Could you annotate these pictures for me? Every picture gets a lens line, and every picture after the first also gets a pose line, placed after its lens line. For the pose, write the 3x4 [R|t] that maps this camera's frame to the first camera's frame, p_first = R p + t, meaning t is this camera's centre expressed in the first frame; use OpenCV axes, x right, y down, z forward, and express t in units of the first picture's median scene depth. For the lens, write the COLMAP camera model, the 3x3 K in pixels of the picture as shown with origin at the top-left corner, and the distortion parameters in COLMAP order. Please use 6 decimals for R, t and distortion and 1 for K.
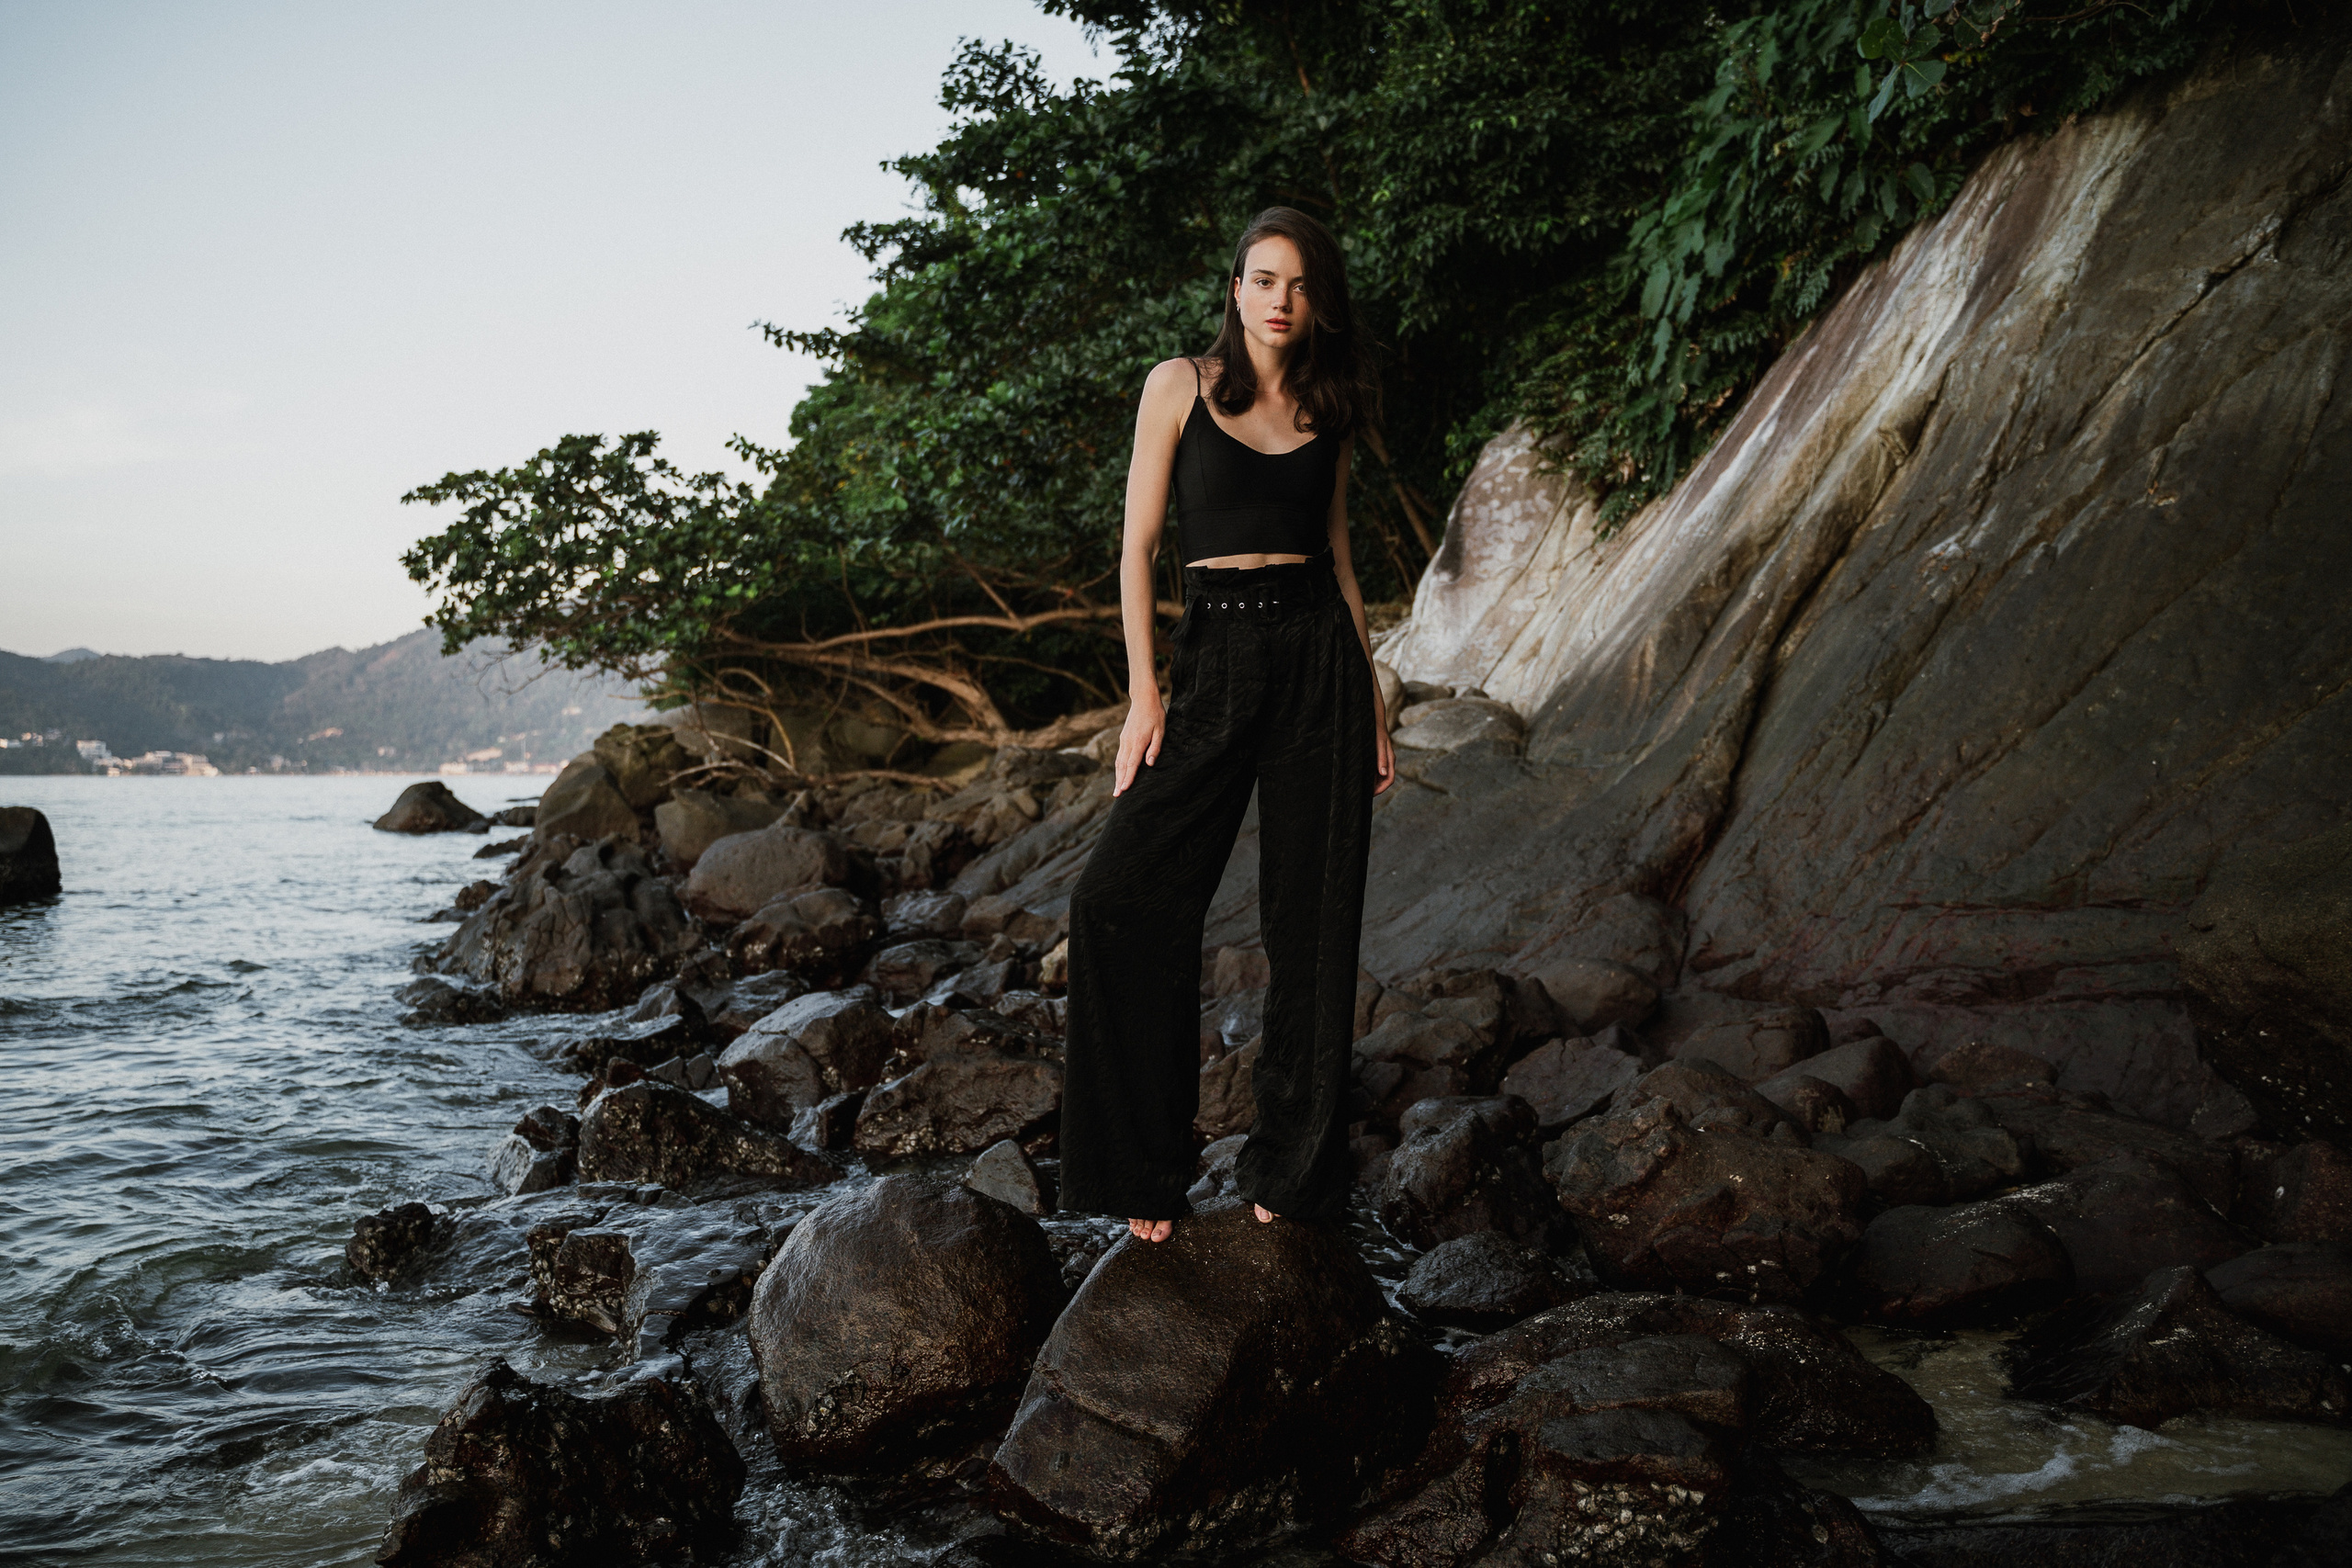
lens RADIAL K [[1880.6, 0, 1116.7], [0, 1880.6, 781.5], [0, 0, 1]] dist [-0.102177, 0.055991]
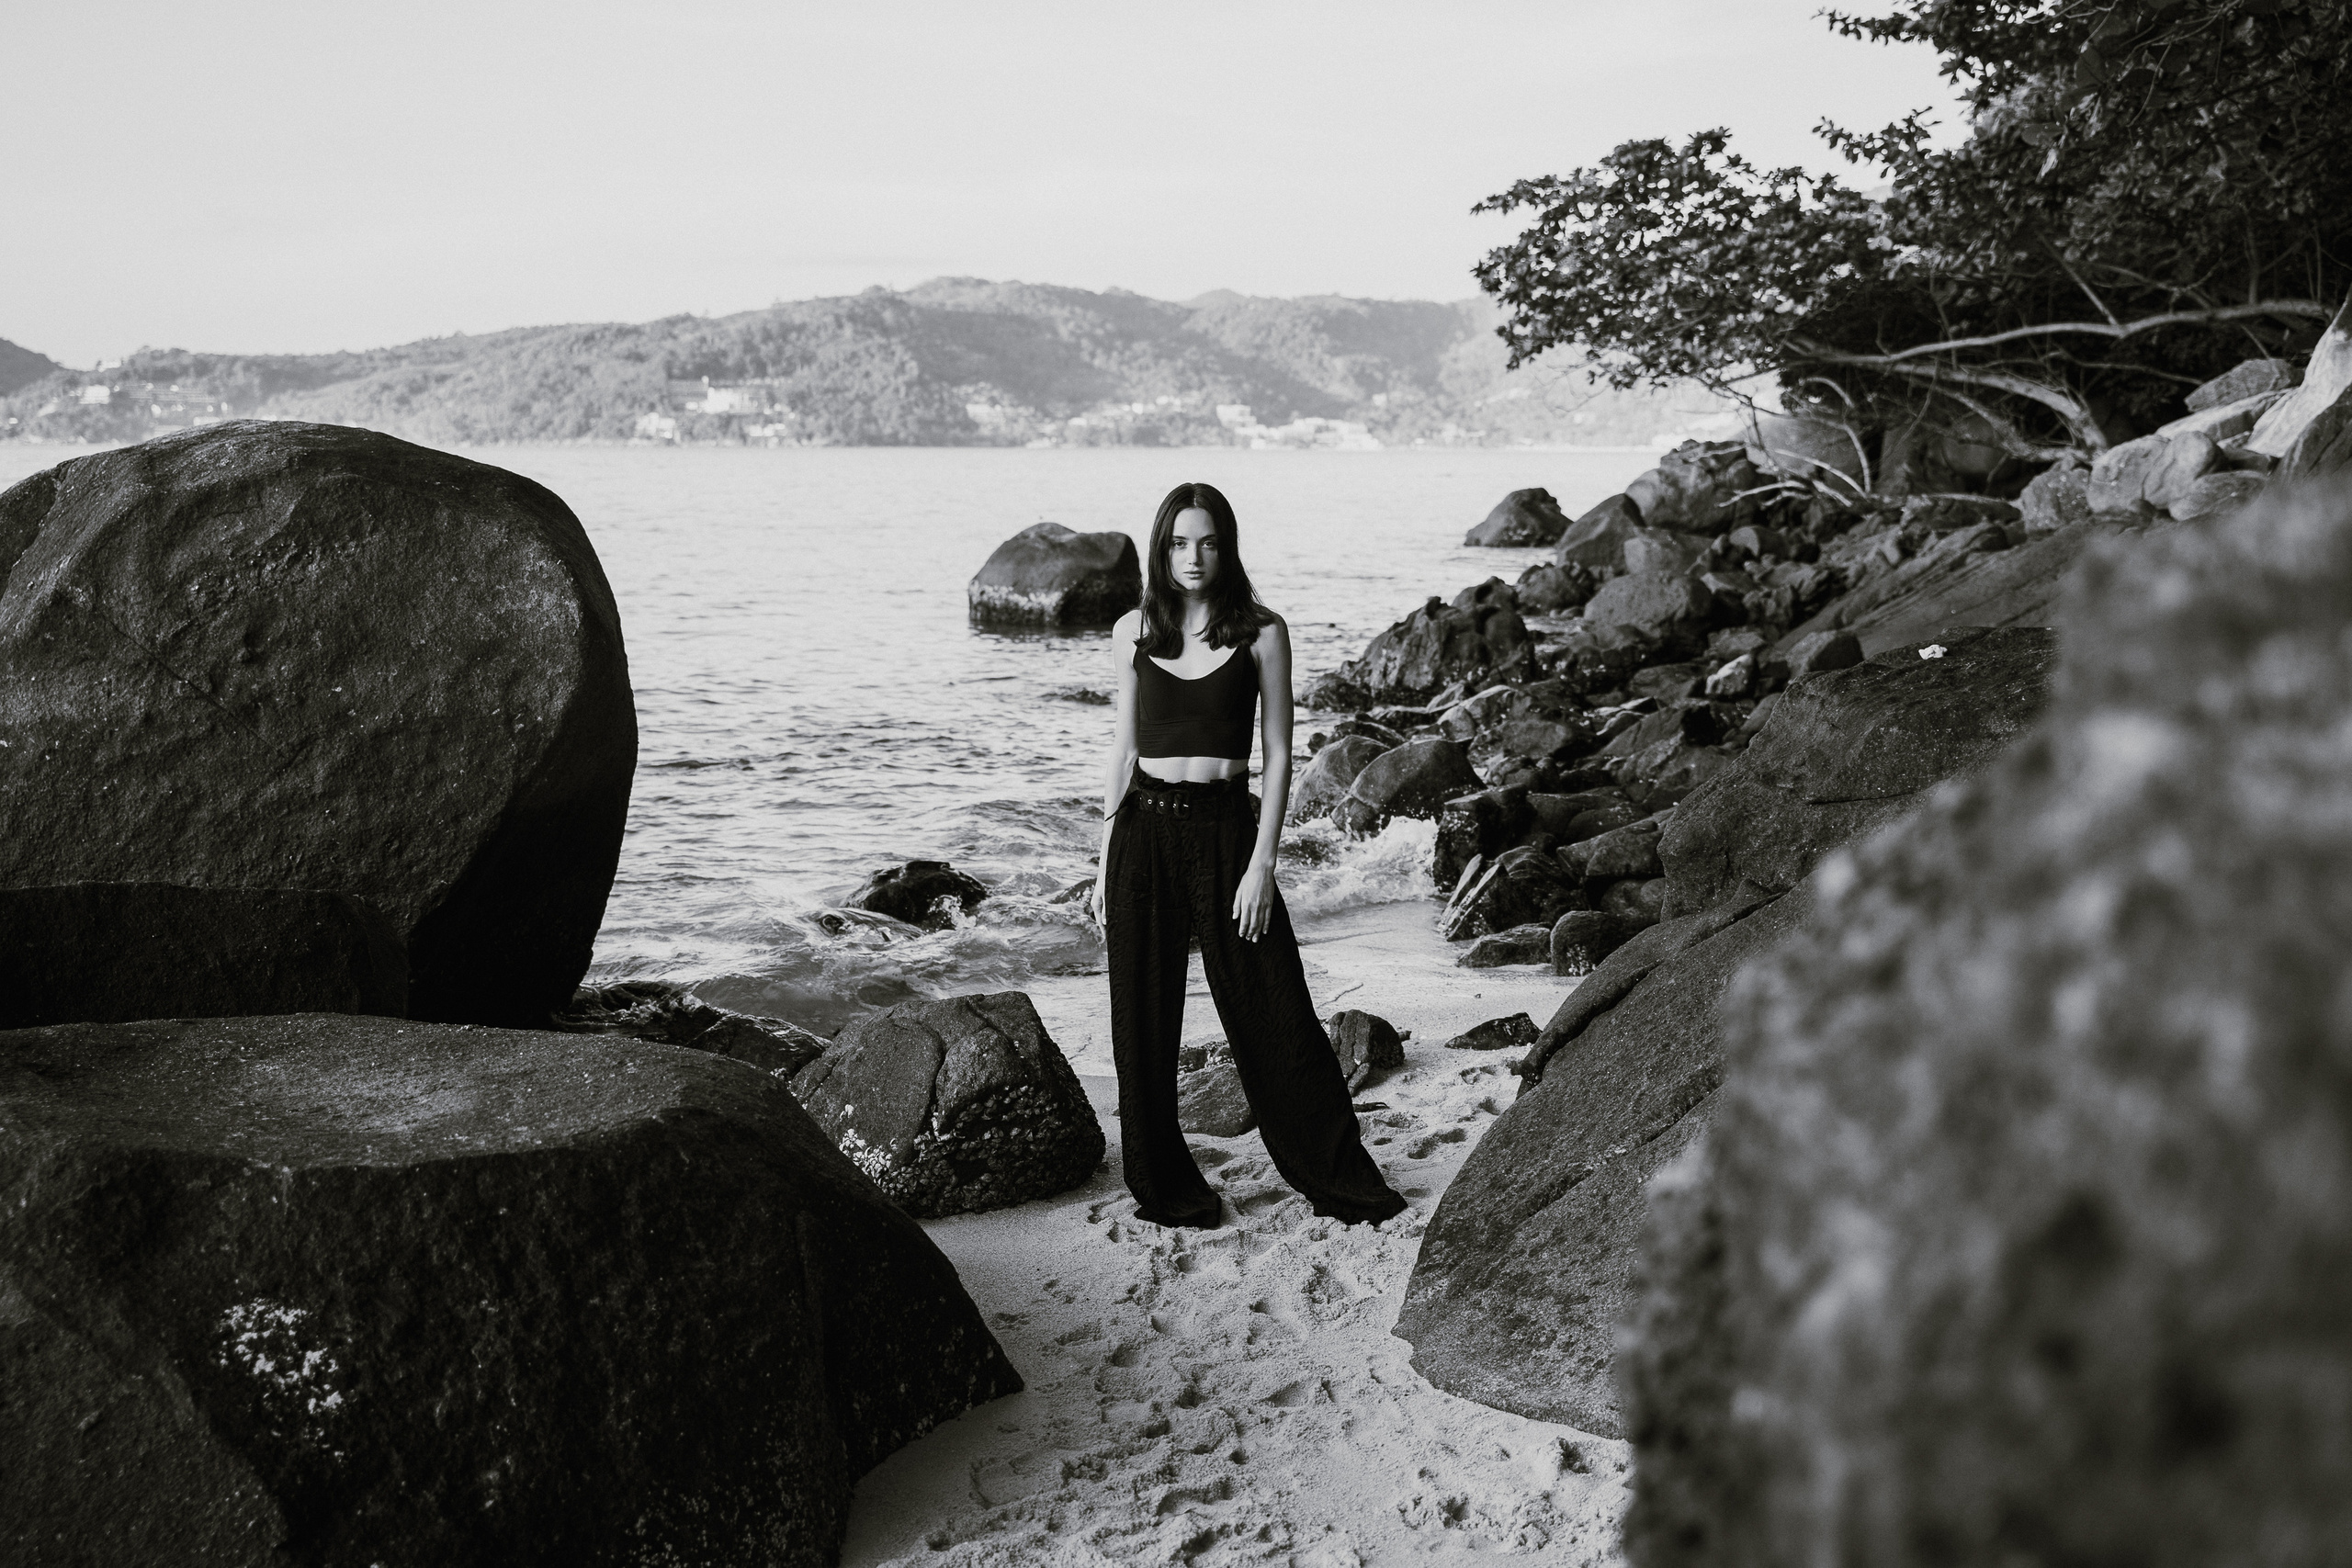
lens RADIAL K [[2554.9, 0, 1176.0], [0, 2554.9, 784.0], [0, 0, 1]] dist [-0.013968, 0.035521]
pose [[0.861232, 0.070234, -0.503336, 0.180060], [-0.006196, 0.991782, 0.127788, -0.021952], [0.508174, -0.106937, 0.854590, -0.268674]]
